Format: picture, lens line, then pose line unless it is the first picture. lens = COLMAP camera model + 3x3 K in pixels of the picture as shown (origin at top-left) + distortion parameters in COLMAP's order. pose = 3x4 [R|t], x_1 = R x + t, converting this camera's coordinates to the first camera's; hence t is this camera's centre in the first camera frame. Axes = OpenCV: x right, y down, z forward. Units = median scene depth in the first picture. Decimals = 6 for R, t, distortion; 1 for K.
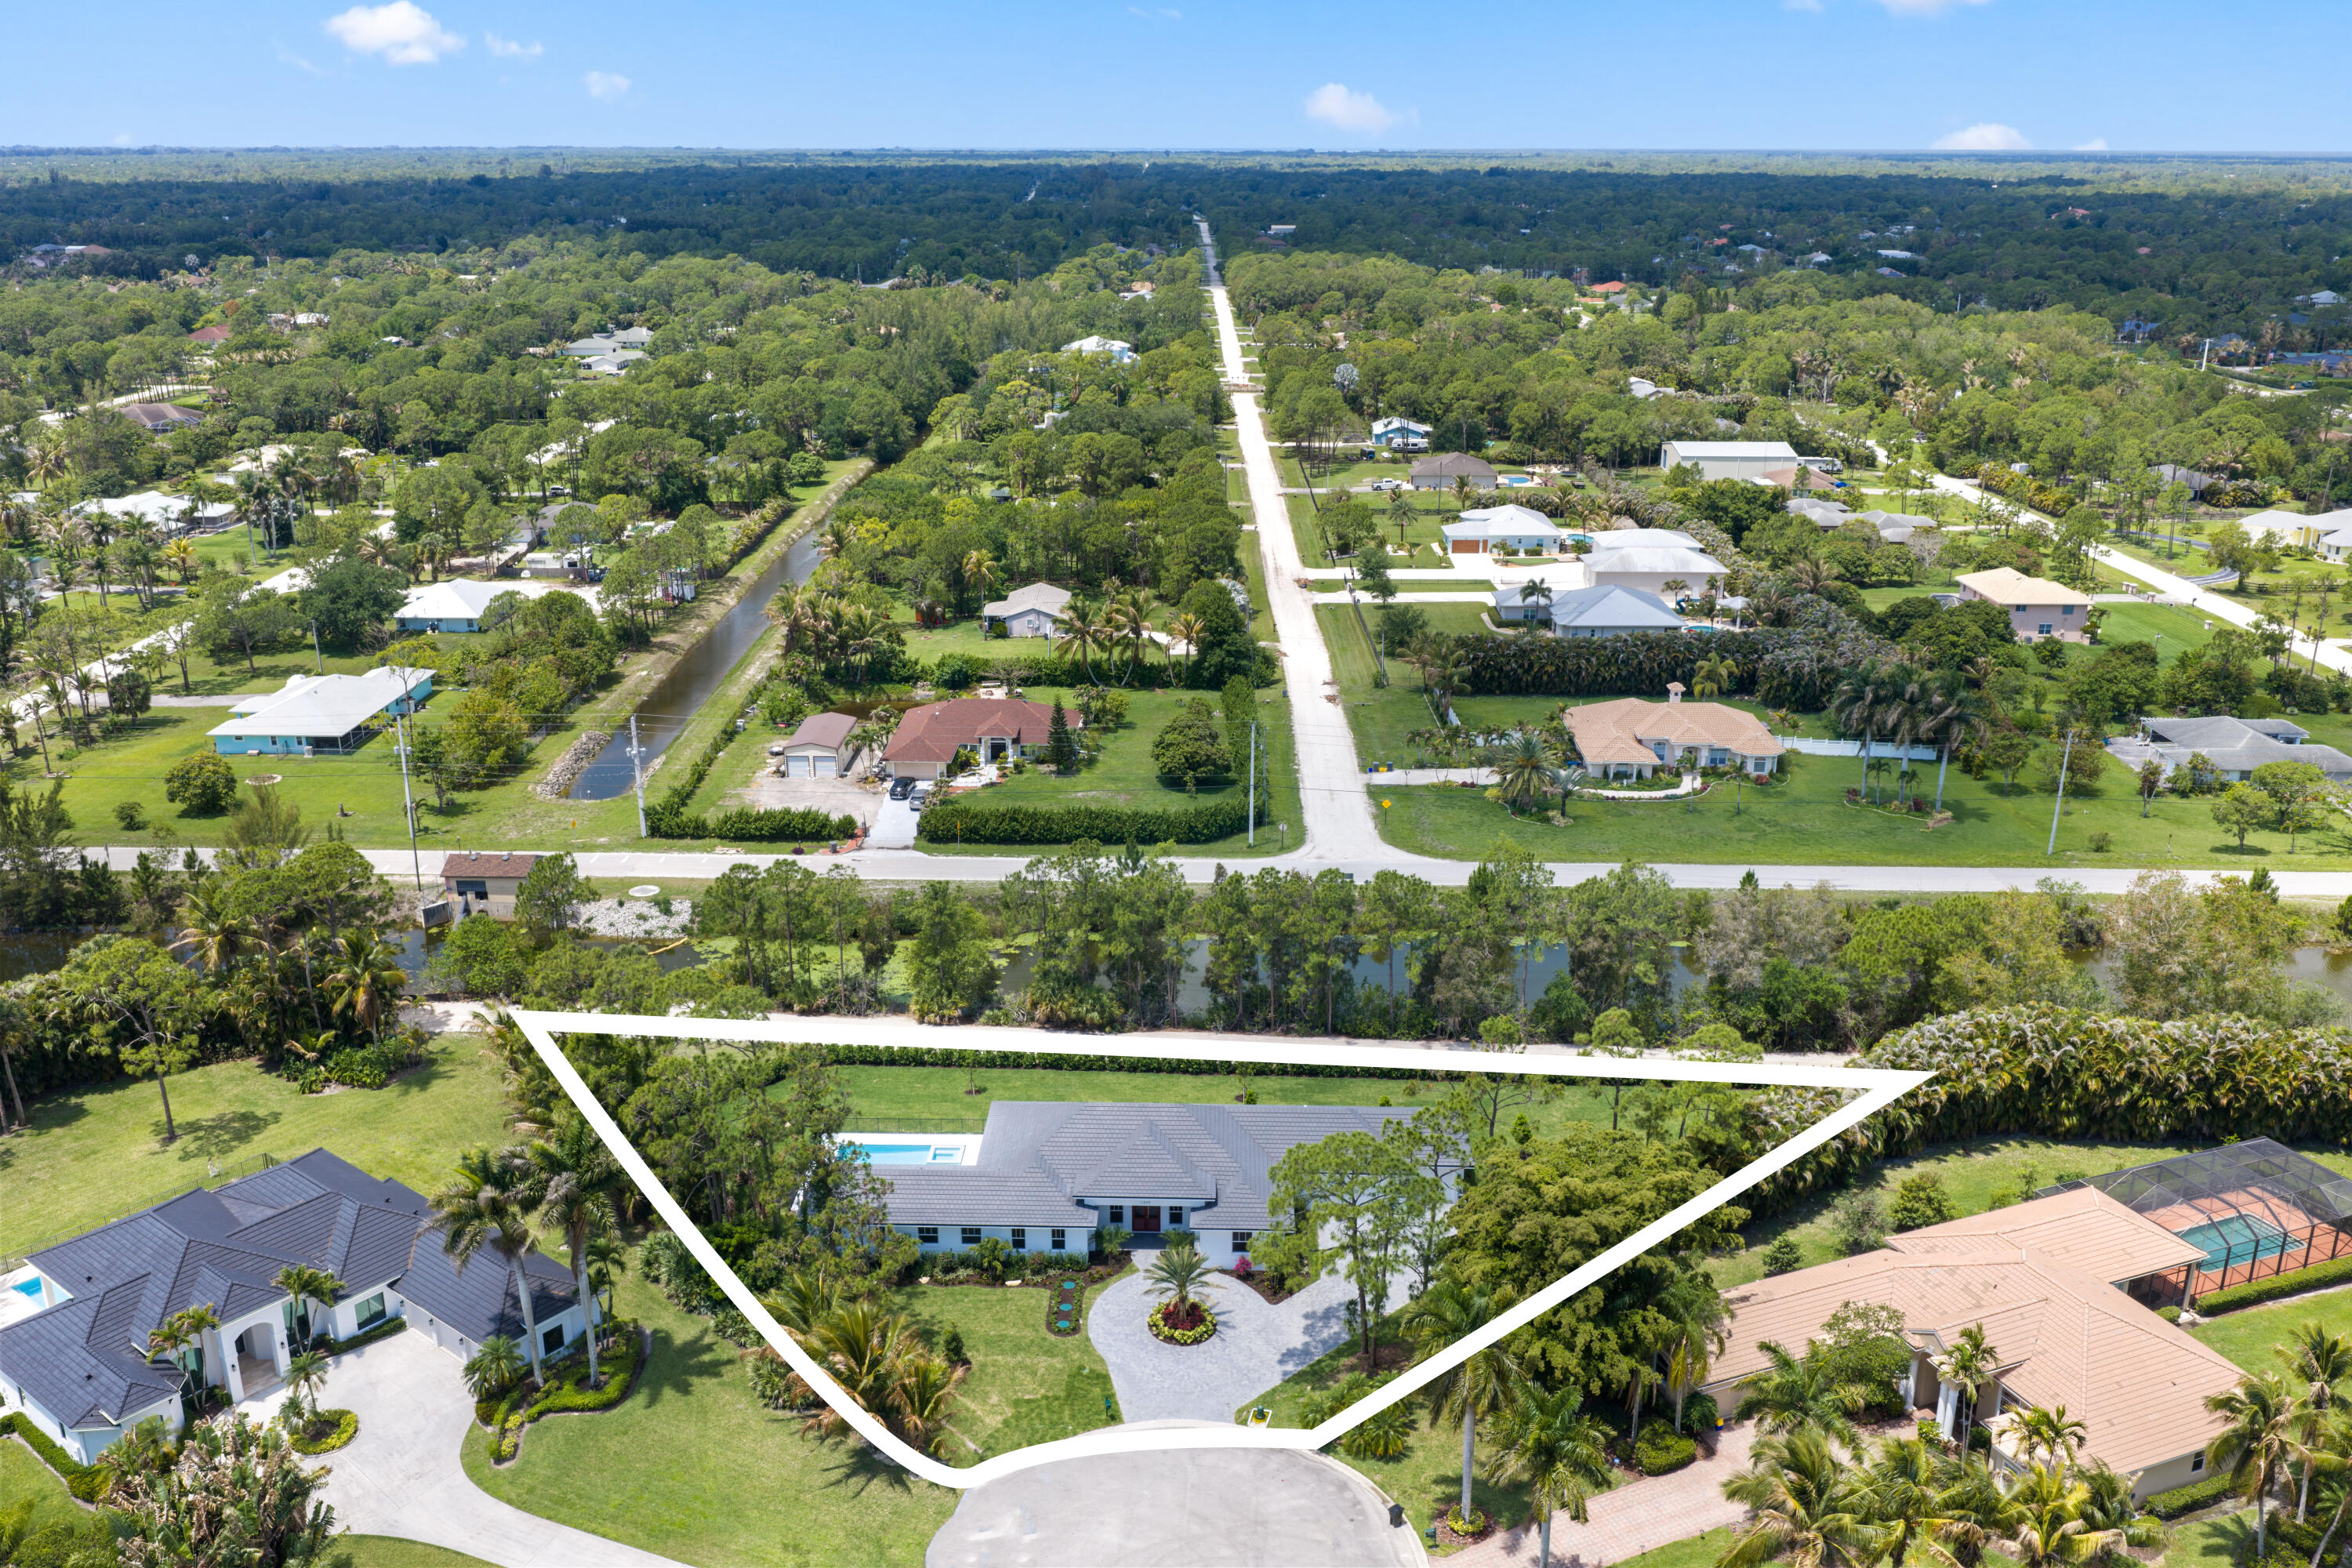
lens RADIAL K [[1959.9, 0, 1173.3], [0, 1959.9, 743.2], [0, 0, 1]] dist [0.000859, -0.009334]
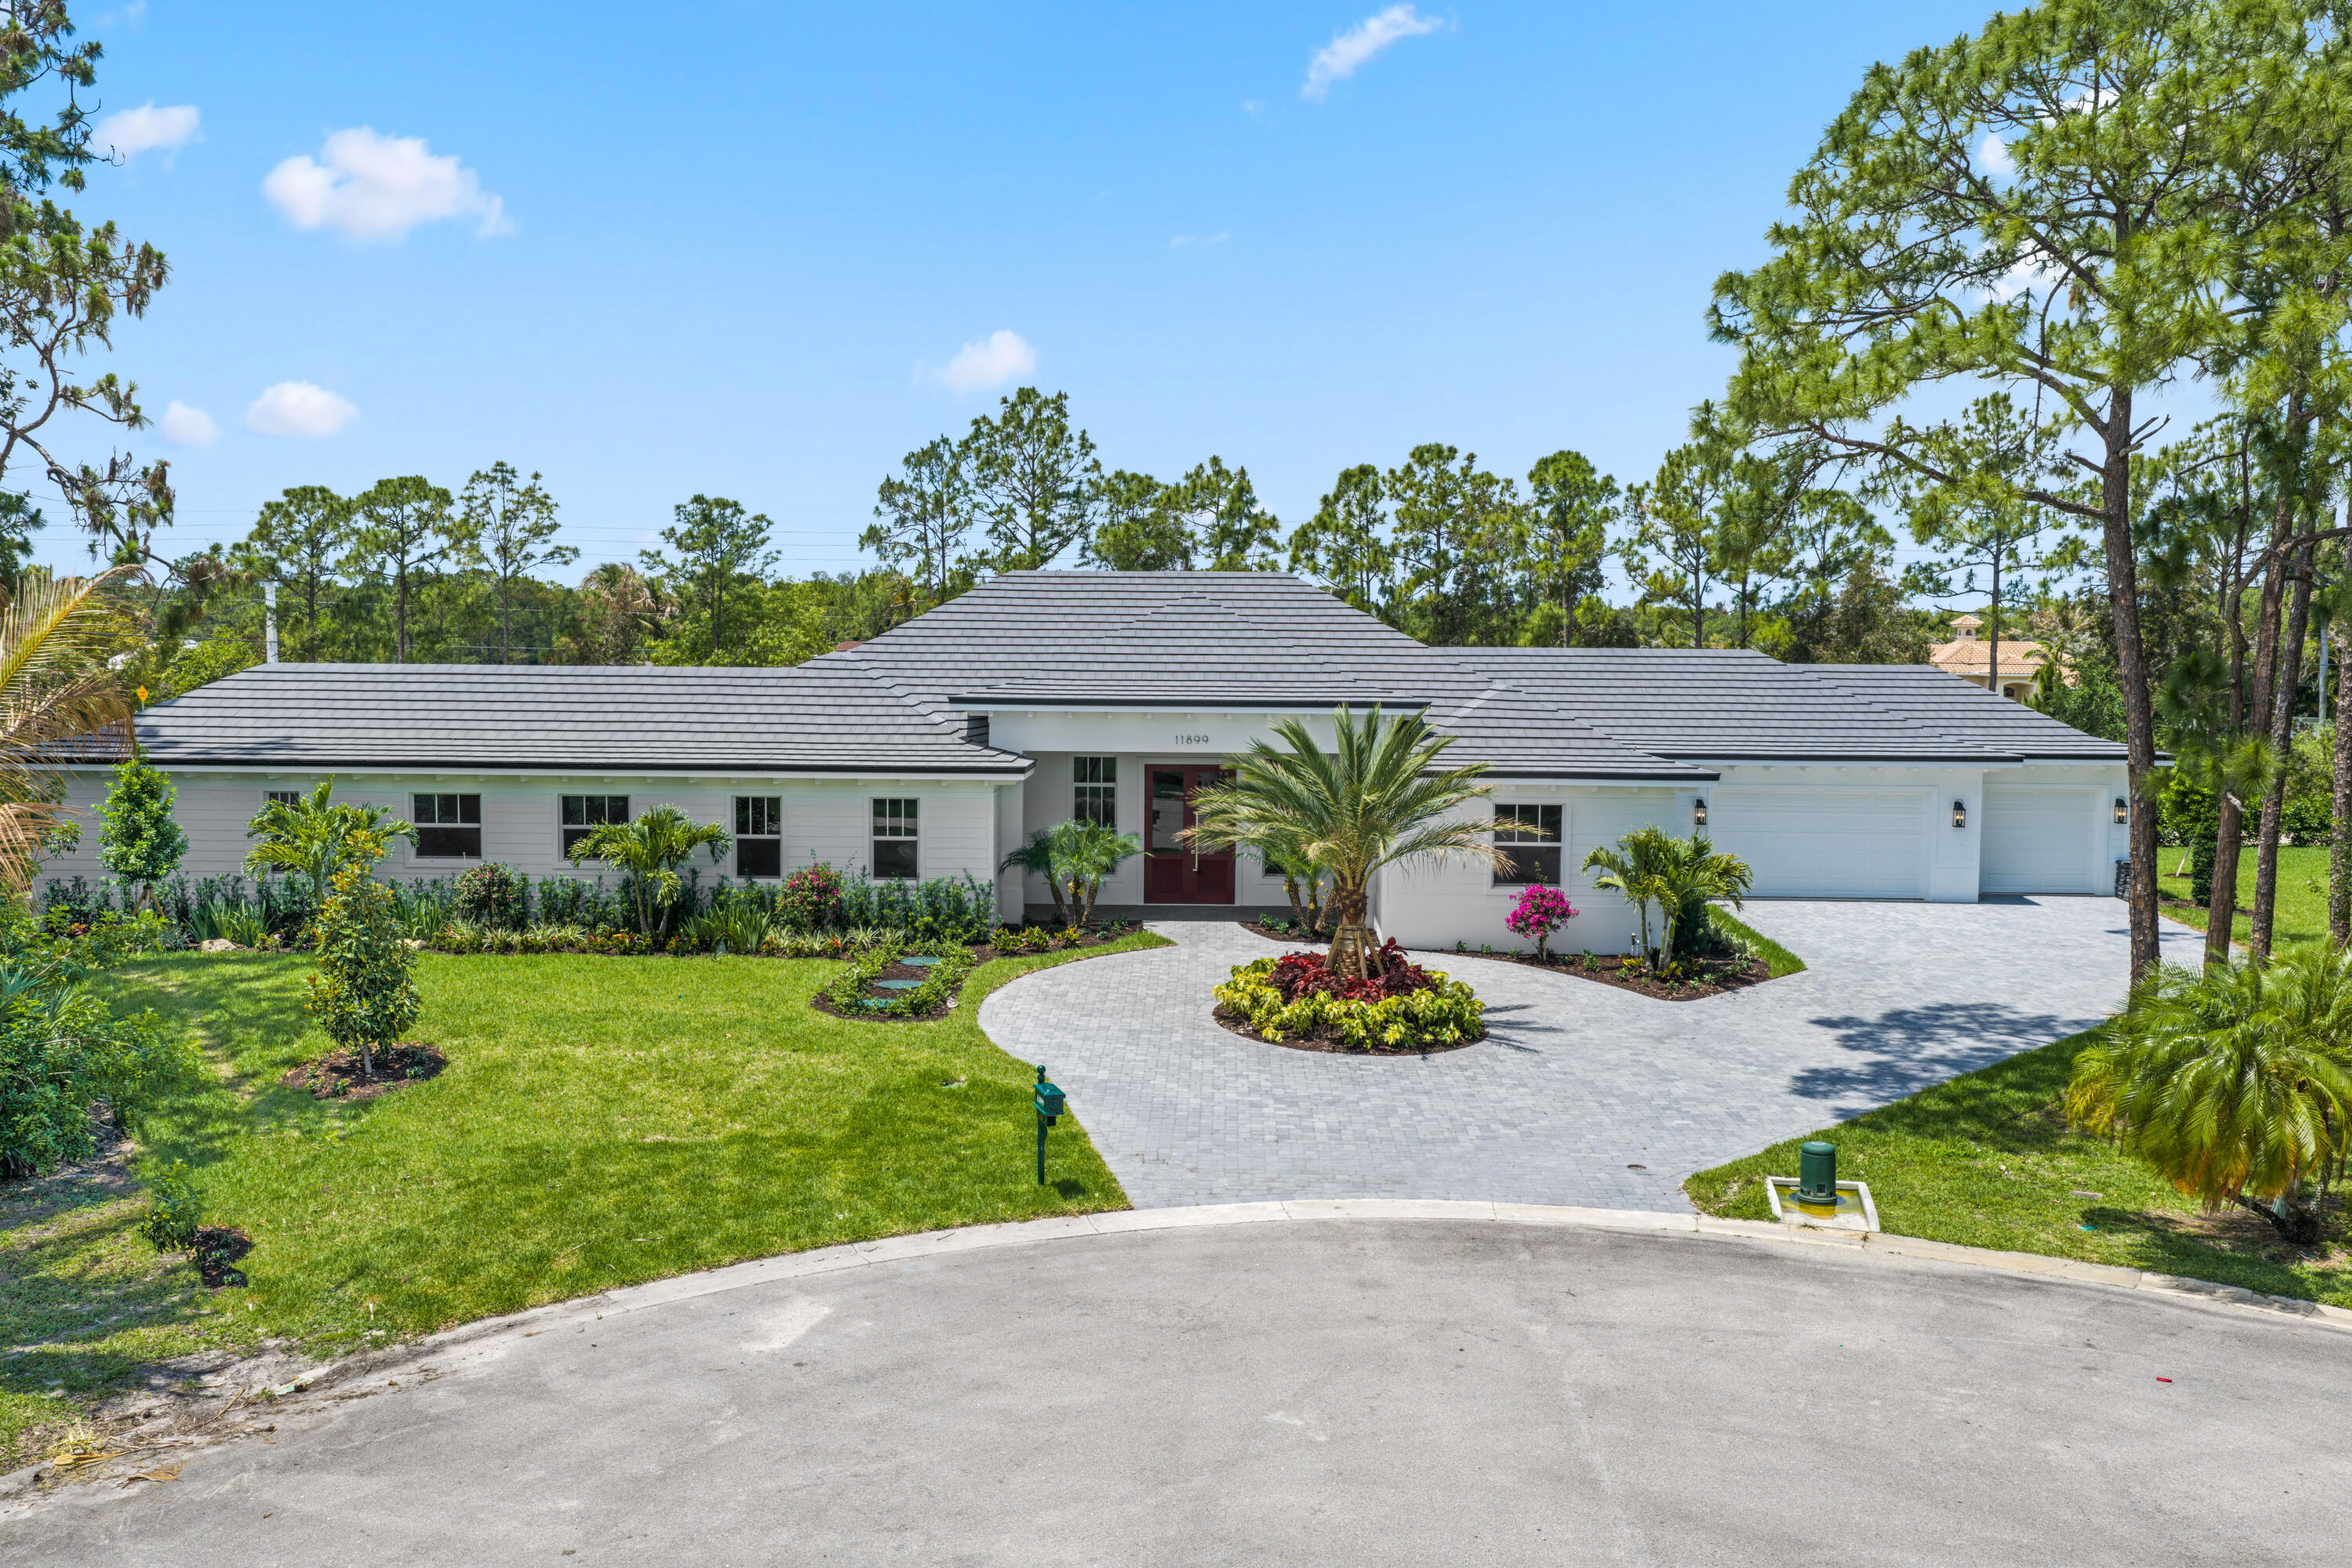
lens RADIAL K [[1933.6, 0, 1176.0], [0, 1933.6, 784.0], [0, 0, 1]] dist [0.014516, -0.018021]
pose [[0.999872, 0.005270, 0.015099, -0.022102], [-0.001493, 0.970783, -0.239956, 0.327494], [-0.015922, 0.239903, 0.970666, 0.749165]]
